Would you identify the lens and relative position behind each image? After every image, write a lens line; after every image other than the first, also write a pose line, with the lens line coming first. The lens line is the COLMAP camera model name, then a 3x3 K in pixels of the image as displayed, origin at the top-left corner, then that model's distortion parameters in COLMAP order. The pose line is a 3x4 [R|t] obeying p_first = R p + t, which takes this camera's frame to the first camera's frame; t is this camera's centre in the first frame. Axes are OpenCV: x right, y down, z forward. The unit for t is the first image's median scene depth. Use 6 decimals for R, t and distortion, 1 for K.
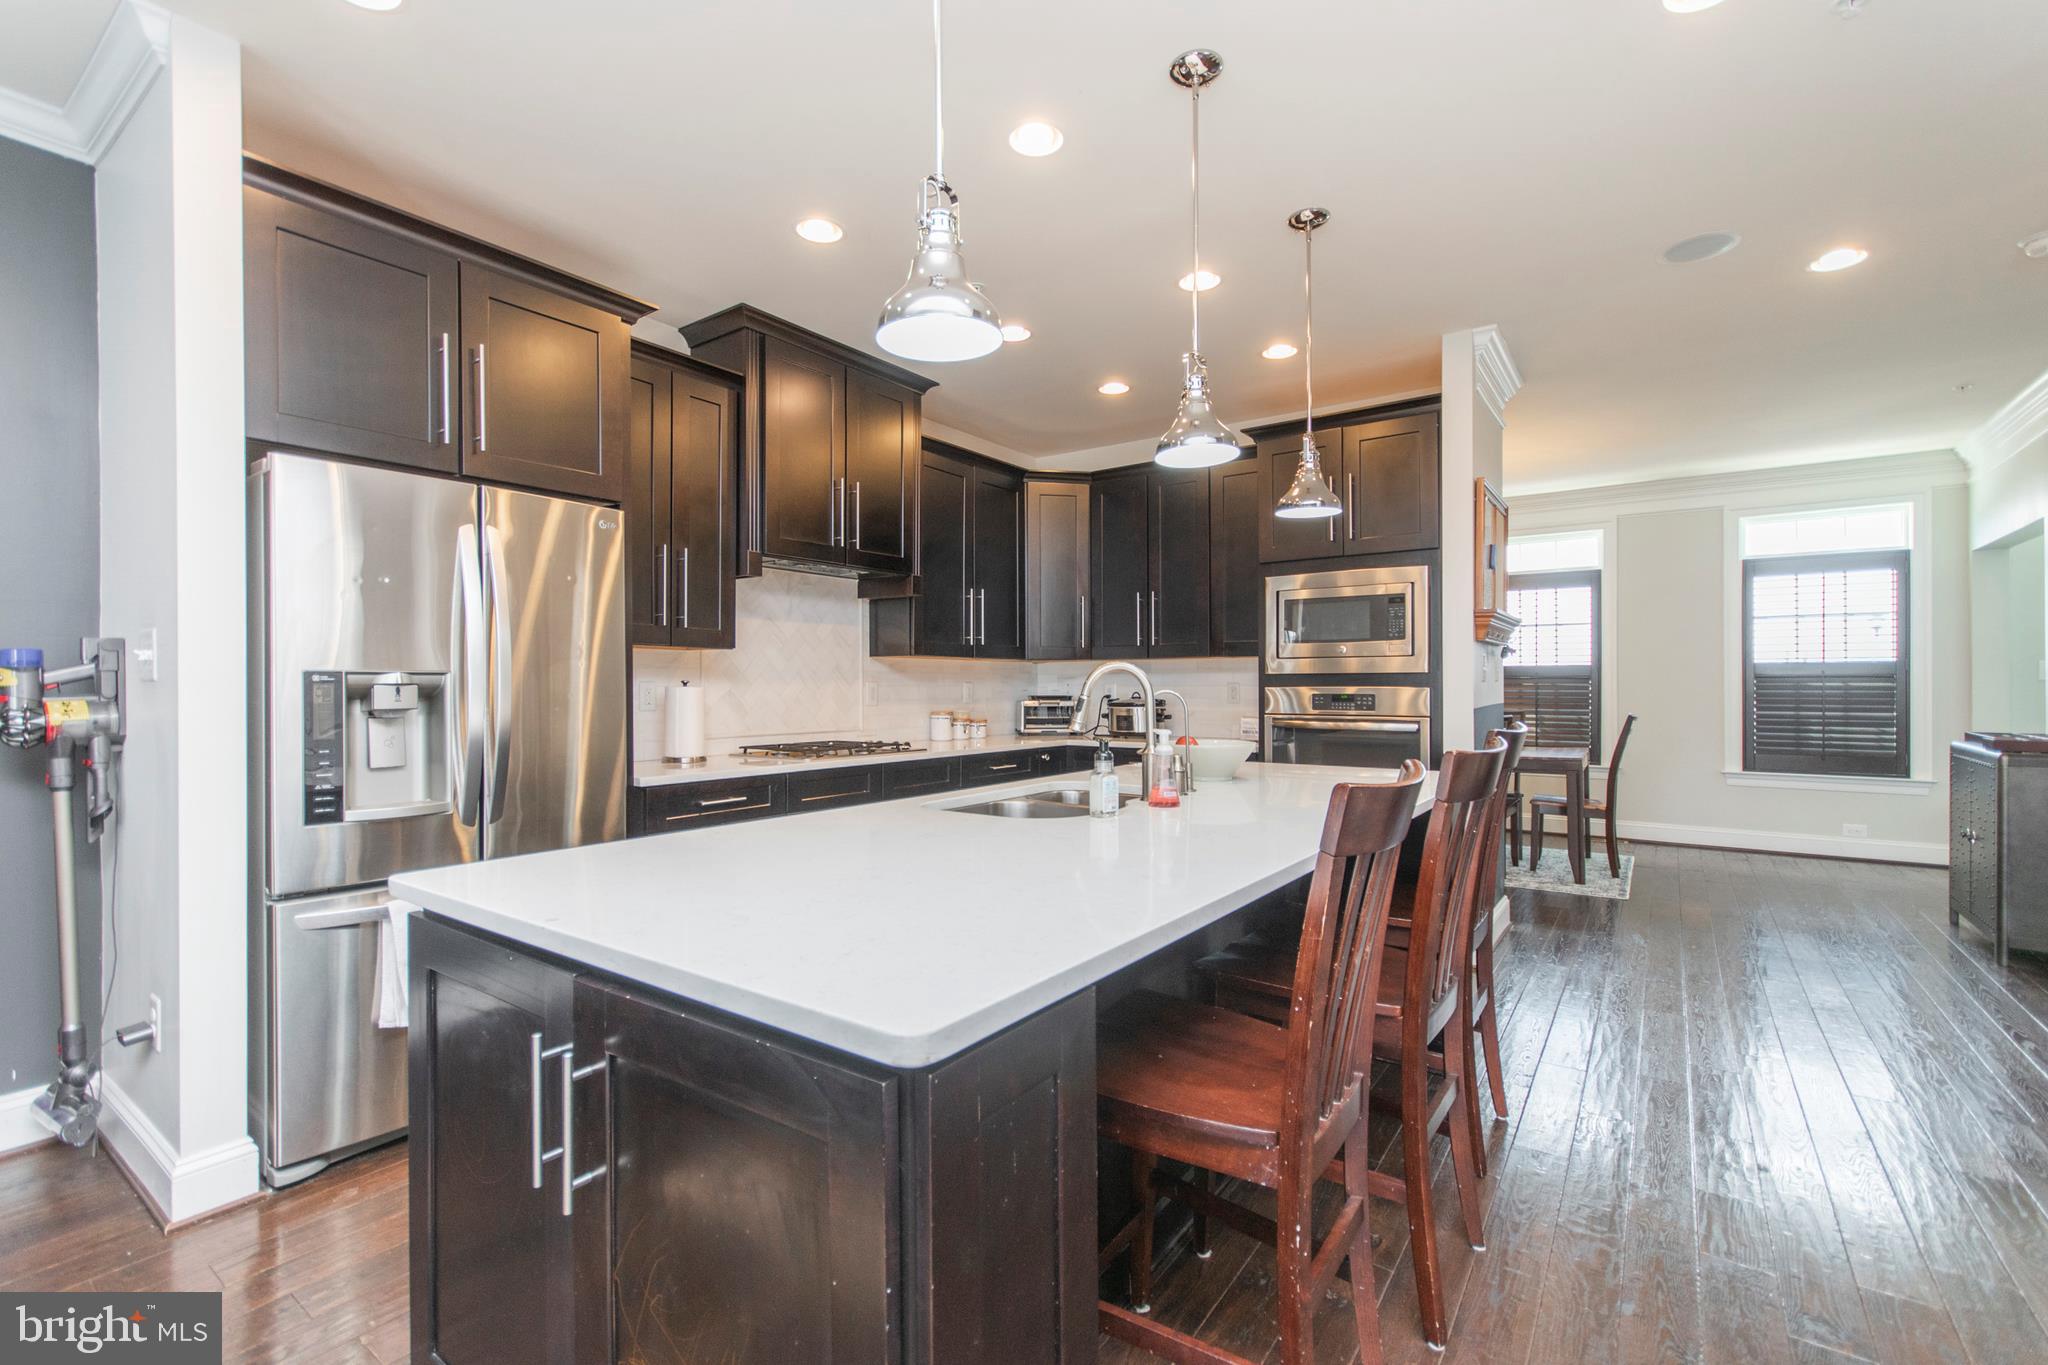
lens RADIAL K [[904.1, 0, 1024.0], [0, 904.1, 682.5], [0, 0, 1]] dist [0.001298, -0.000199]
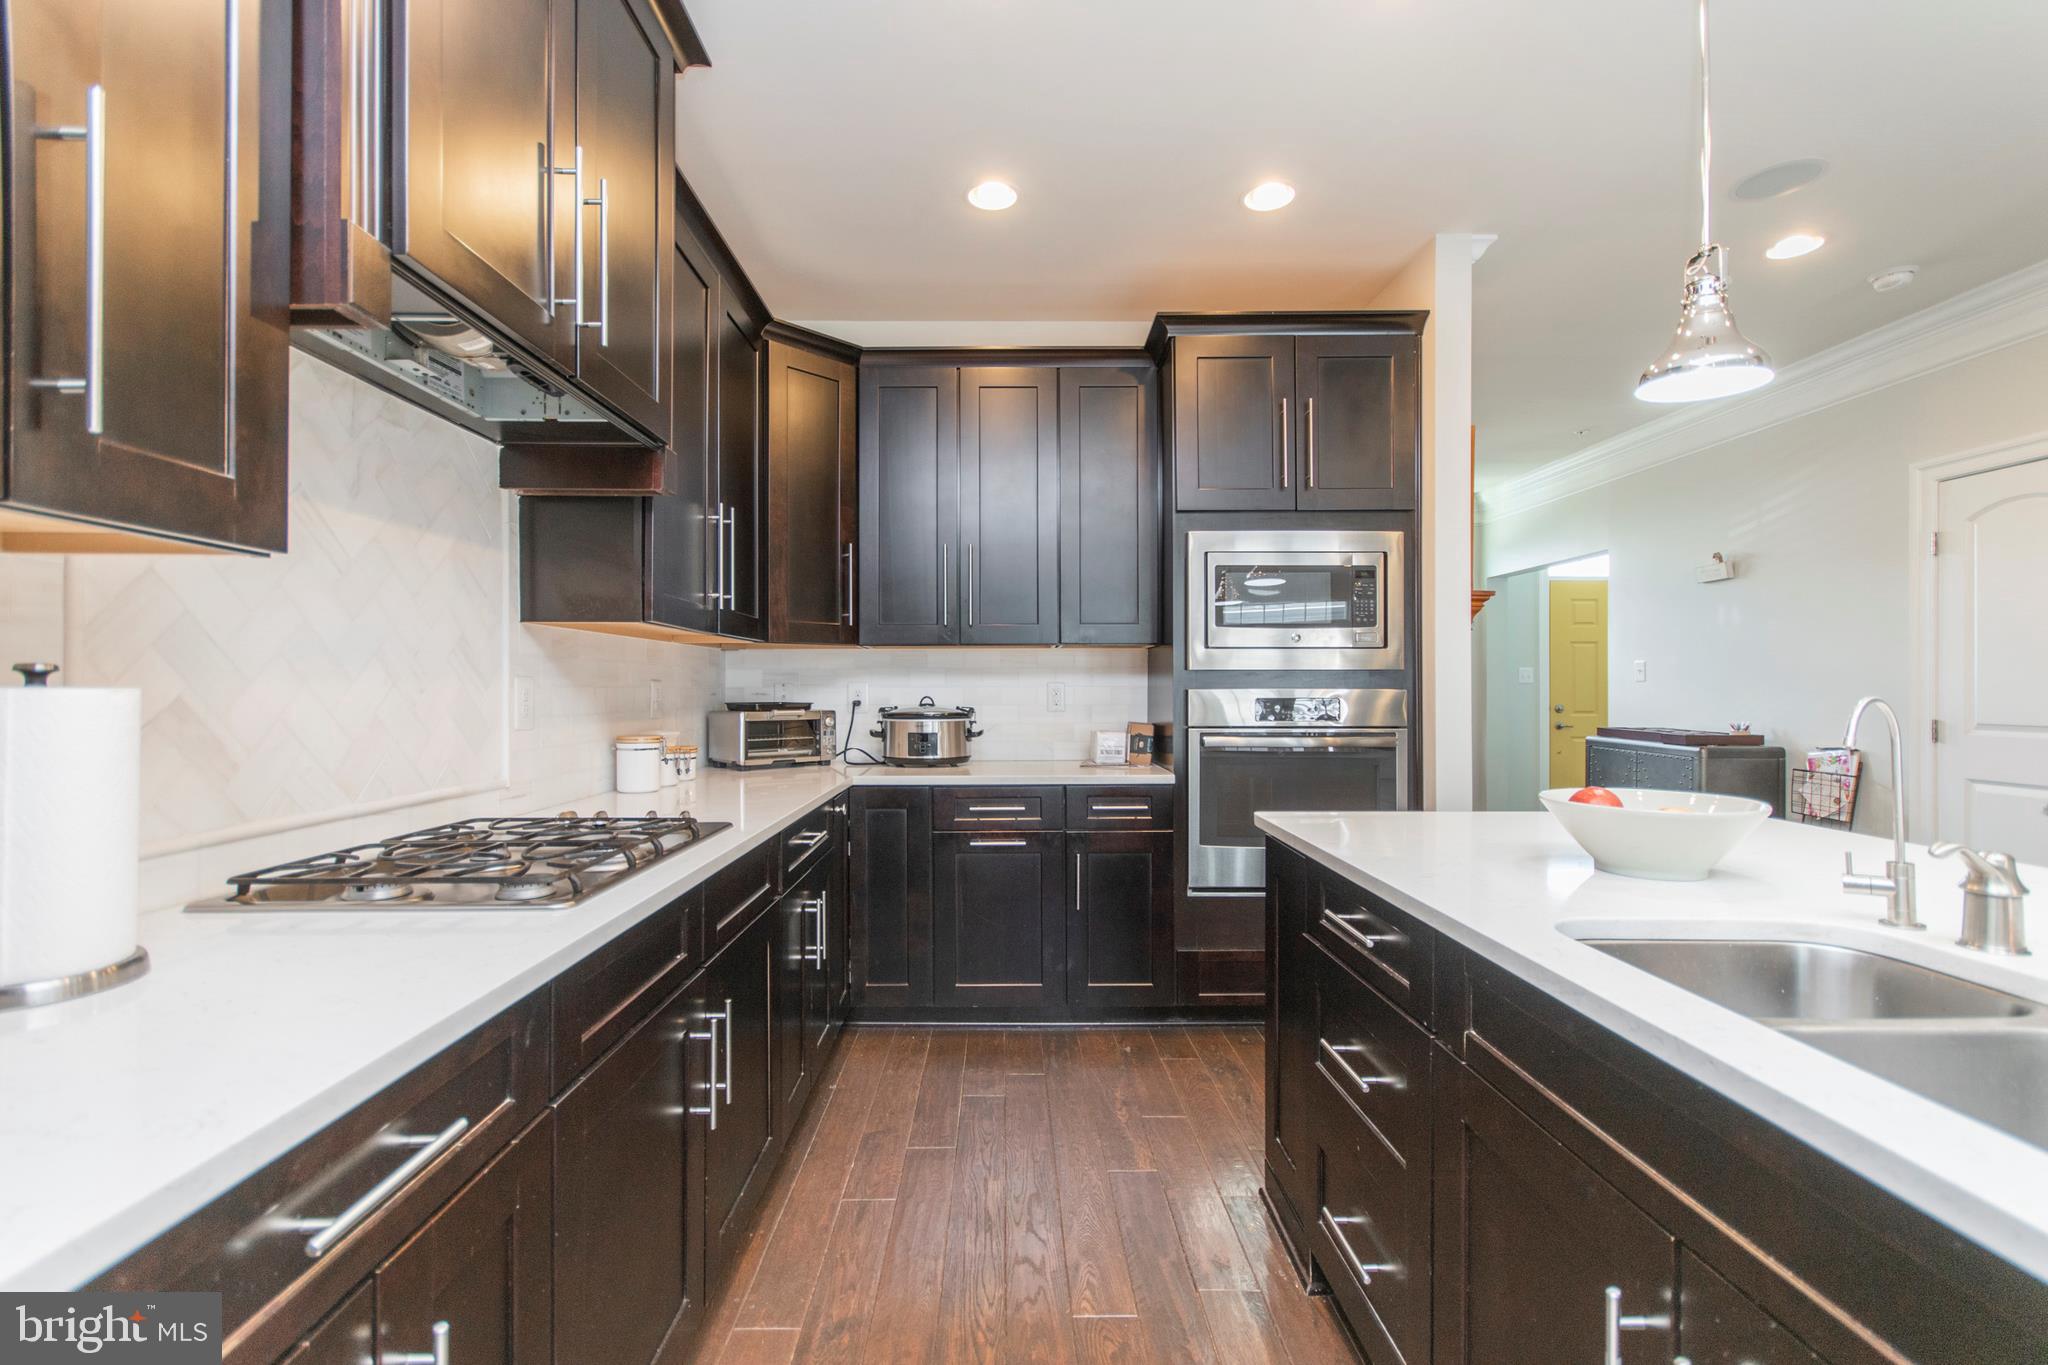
lens RADIAL K [[884.6, 0, 1002.5], [0, 884.6, 681.4], [0, 0, 1]] dist [-0.010444, 0.000016]
pose [[0.816497, 0.004683, 0.577331, -0.235196], [-0.002505, 0.999986, -0.004568, 0.002664], [-0.577345, 0.002284, 0.816497, 0.515437]]
